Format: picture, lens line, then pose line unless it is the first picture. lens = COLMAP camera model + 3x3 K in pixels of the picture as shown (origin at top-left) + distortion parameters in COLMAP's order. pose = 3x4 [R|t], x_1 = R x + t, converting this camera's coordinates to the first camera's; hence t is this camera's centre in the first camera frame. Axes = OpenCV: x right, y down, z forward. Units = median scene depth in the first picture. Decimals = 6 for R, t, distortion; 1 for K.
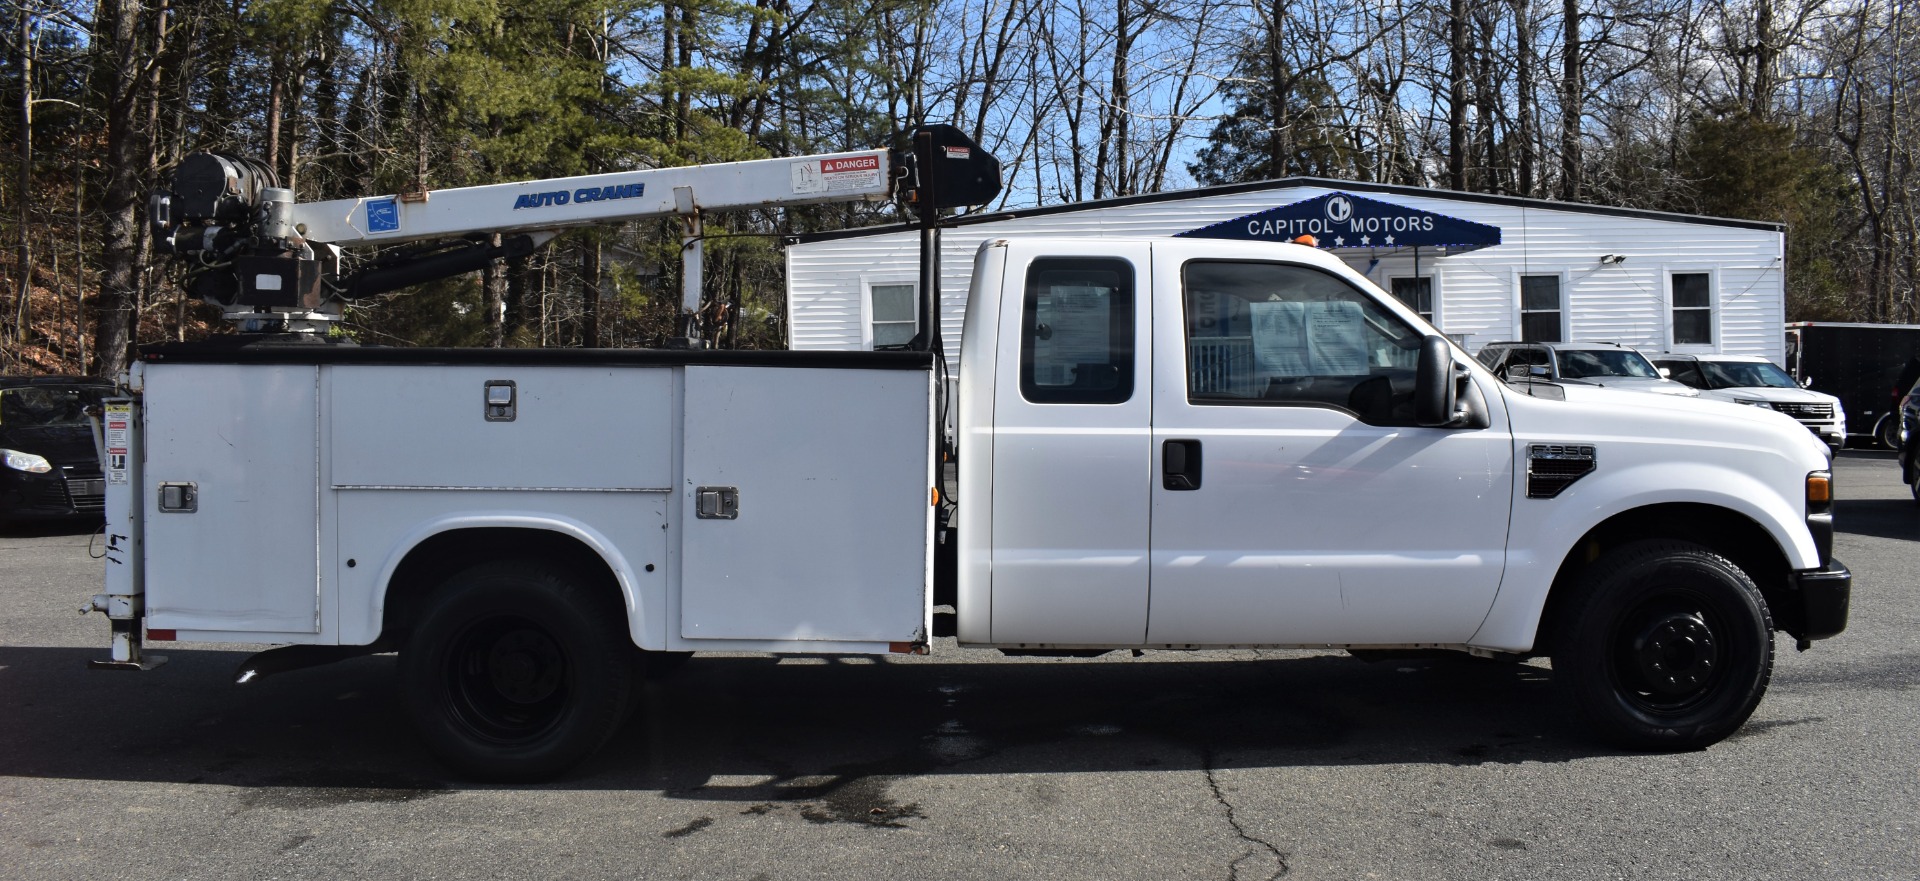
lens RADIAL K [[1473.4, 0, 959.7], [0, 1473.4, 443.0], [0, 0, 1]] dist [-0.059056, -0.003852]
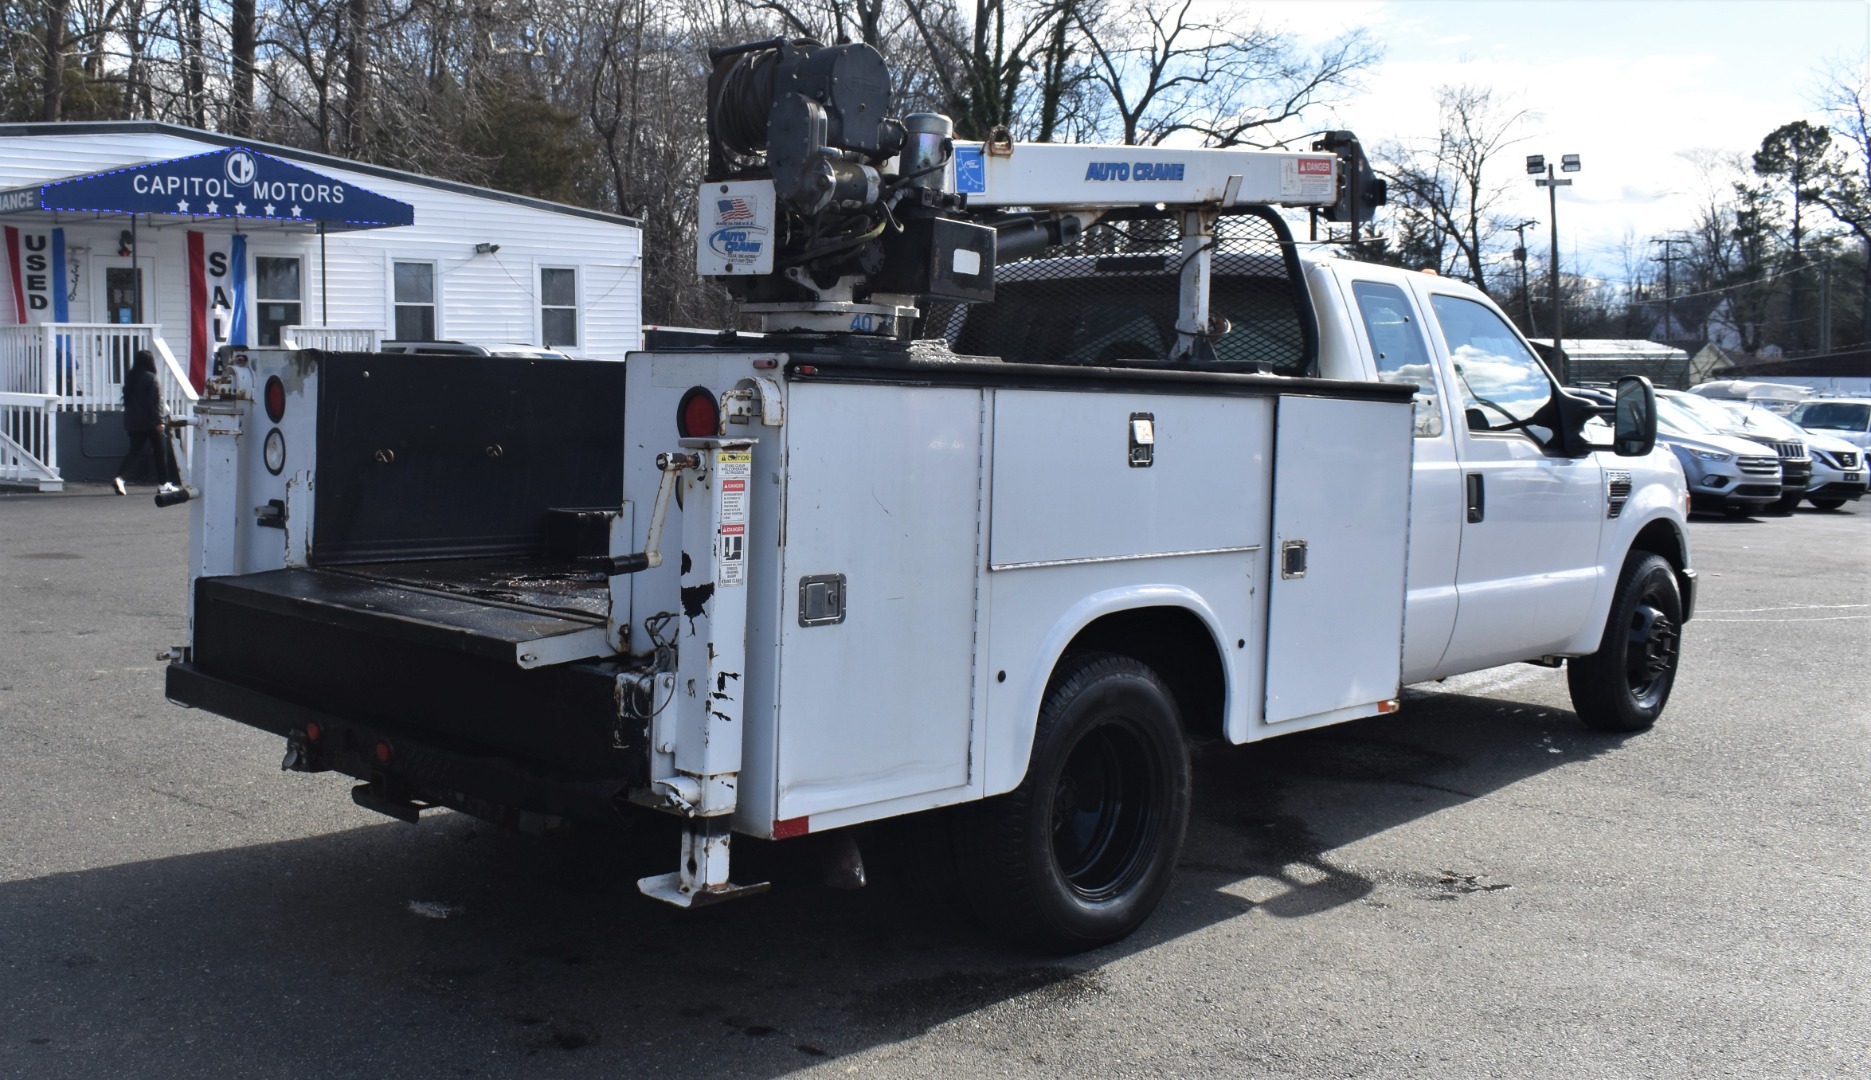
lens RADIAL K [[1782.8, 0, 935.4], [0, 1782.8, 537.3], [0, 0, 1]] dist [-0.103966, 0.000000]
pose [[0.702663, -0.046494, 0.710002, -0.157630], [0.013809, 0.998566, 0.051724, -0.004200], [-0.711388, -0.026540, 0.702298, 0.065650]]
